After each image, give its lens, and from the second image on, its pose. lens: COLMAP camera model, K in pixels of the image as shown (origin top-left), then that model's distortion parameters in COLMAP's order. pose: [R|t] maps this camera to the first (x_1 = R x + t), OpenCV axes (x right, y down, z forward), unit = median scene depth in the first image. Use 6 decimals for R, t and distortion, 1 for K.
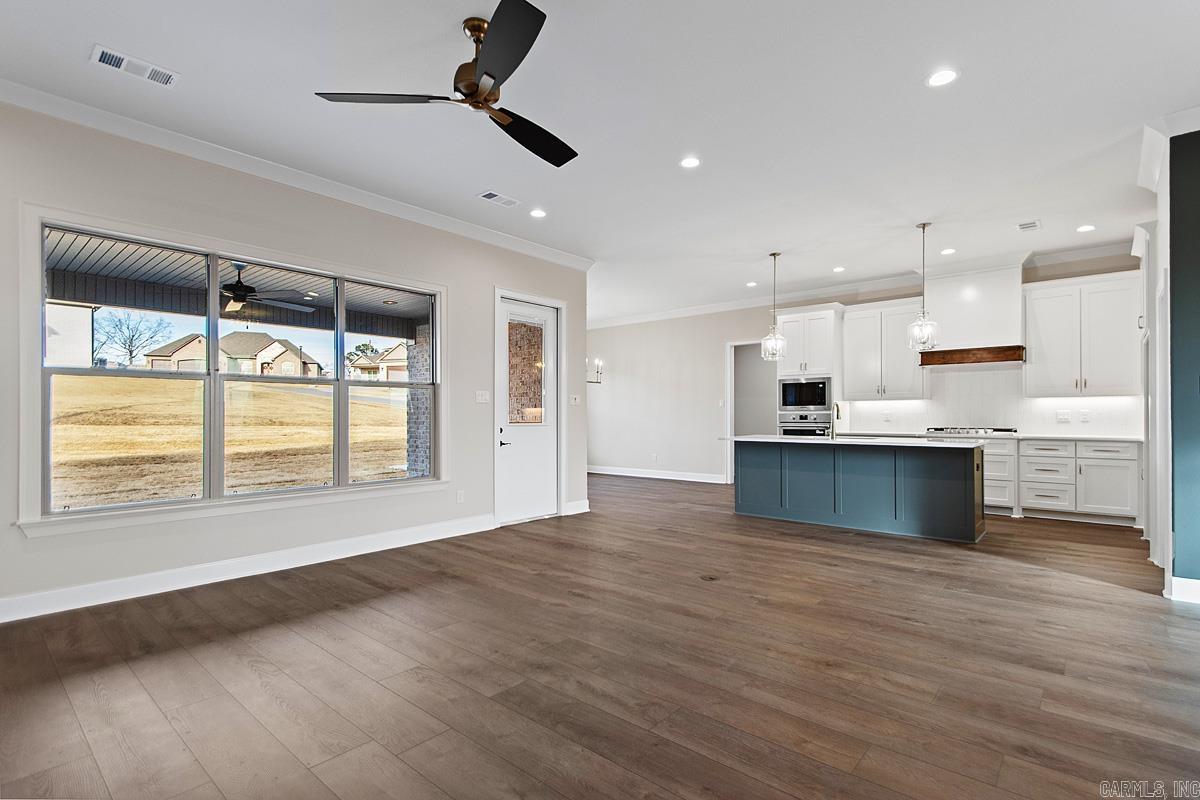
lens RADIAL K [[574.1, 0, 578.3], [0, 574.1, 405.8], [0, 0, 1]] dist [0.012090, -0.000147]
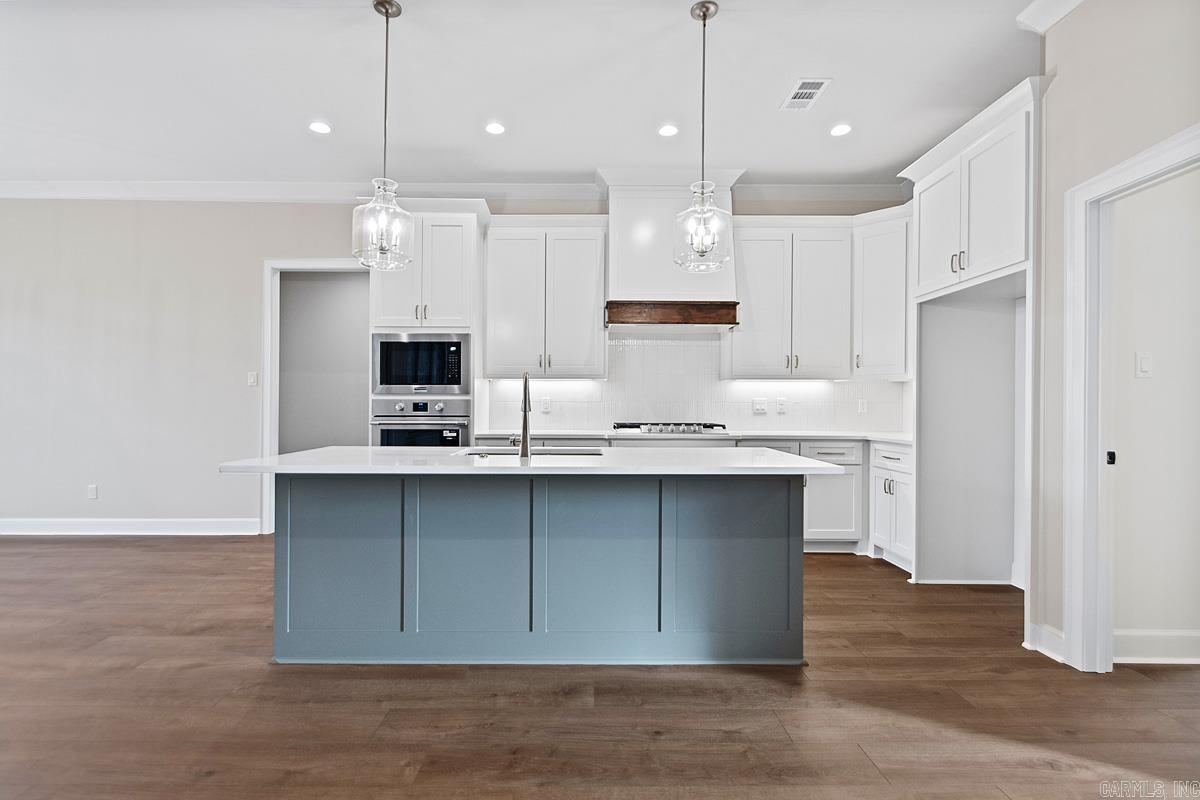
lens RADIAL K [[582.4, 0, 588.0], [0, 582.4, 399.1], [0, 0, 1]] dist [0.002012, -0.000088]
pose [[0.732750, 0.010166, 0.680422, 0.190626], [-0.015447, 0.999879, 0.001696, 0.013356], [-0.680323, -0.011754, 0.732818, 0.687989]]
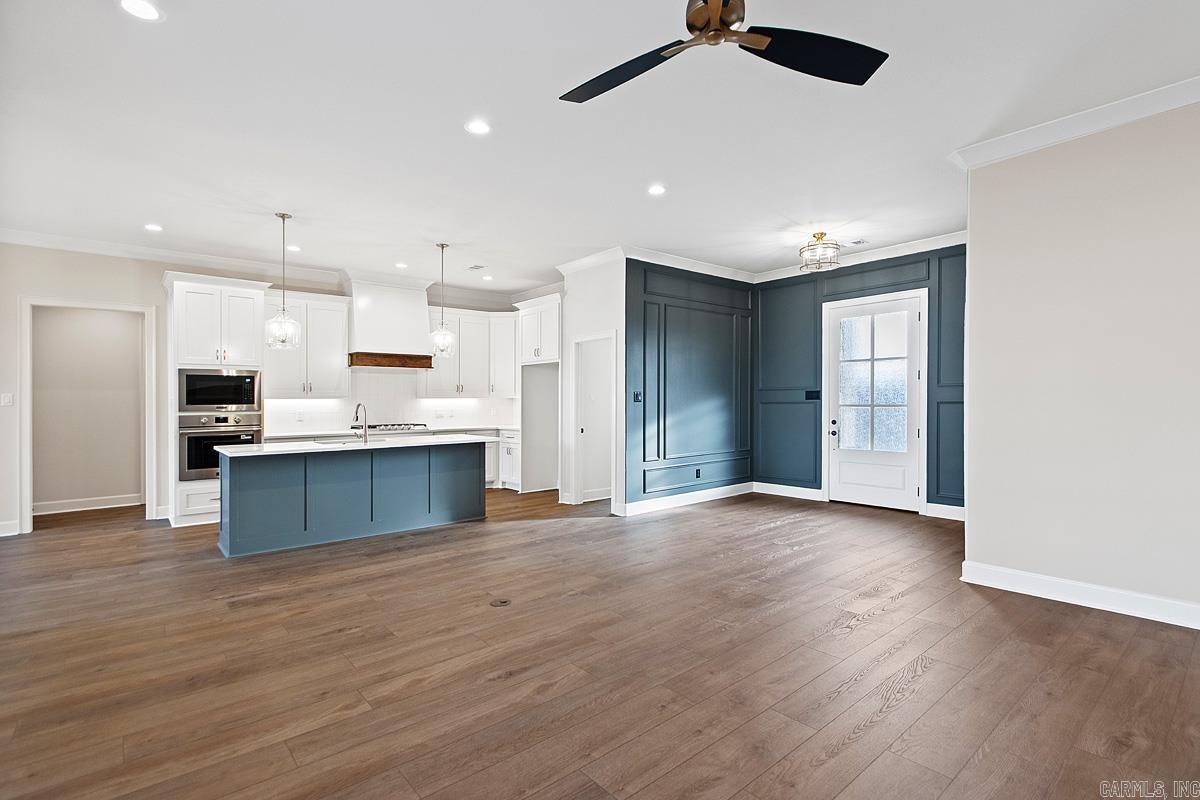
lens RADIAL K [[583.0, 0, 635.2], [0, 583.0, 401.1], [0, 0, 1]] dist [0.019759, -0.012710]
pose [[0.090593, -0.001455, 0.995887, -0.482249], [-0.008588, 0.999961, 0.002242, -0.016037], [-0.995851, -0.008756, 0.090577, 0.511339]]
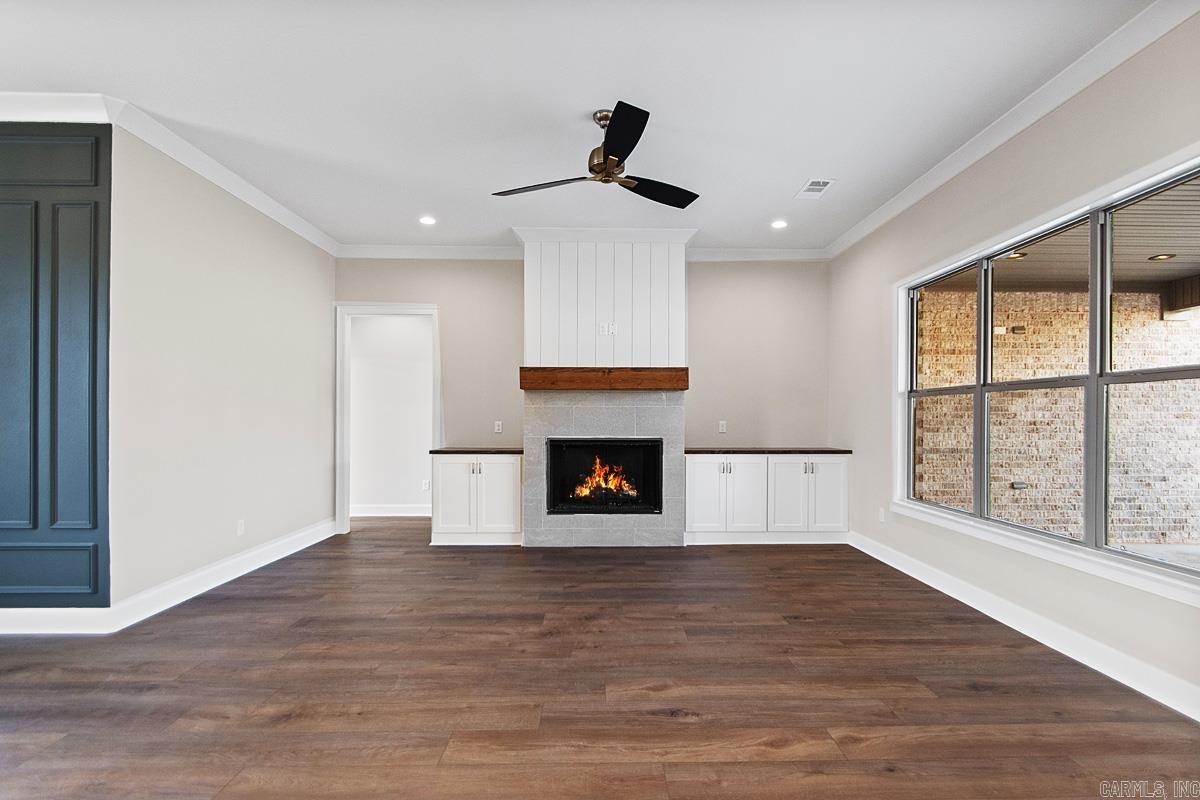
lens RADIAL K [[579.9, 0, 621.1], [0, 579.9, 415.0], [0, 0, 1]] dist [0.007516, -0.000631]
pose [[-0.709446, -0.003932, -0.704749, 0.329607], [0.011866, 0.999776, -0.017523, 0.005436], [0.704660, -0.020795, -0.709240, 0.939004]]
